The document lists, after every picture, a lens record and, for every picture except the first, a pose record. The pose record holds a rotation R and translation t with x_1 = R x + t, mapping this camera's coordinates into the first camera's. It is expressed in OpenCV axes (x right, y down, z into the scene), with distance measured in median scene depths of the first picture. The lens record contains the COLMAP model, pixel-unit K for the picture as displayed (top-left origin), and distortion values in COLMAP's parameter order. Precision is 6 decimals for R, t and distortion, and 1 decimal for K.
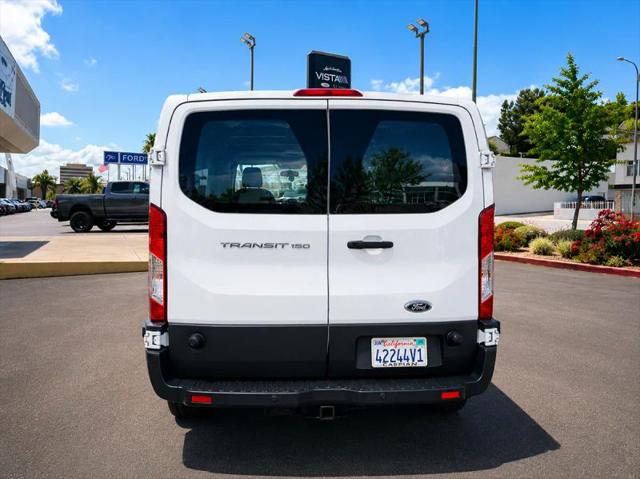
lens RADIAL K [[586.4, 0, 320.0], [0, 586.4, 239.5], [0, 0, 1]] dist [0.008650, -0.014623]
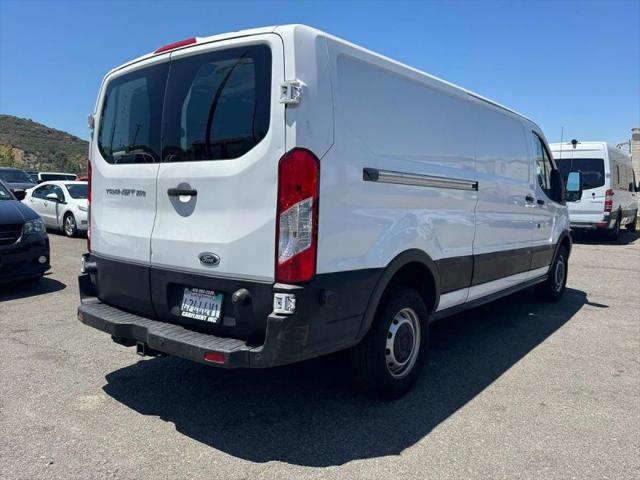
lens RADIAL K [[586.4, 0, 320.0], [0, 586.4, 240.0], [0, 0, 1]] dist [0.008650, -0.014623]
pose [[0.730342, 0.069574, -0.679529, 0.930716], [-0.030971, 0.997149, 0.068807, 0.013030], [0.682379, -0.029207, 0.730415, 0.429142]]
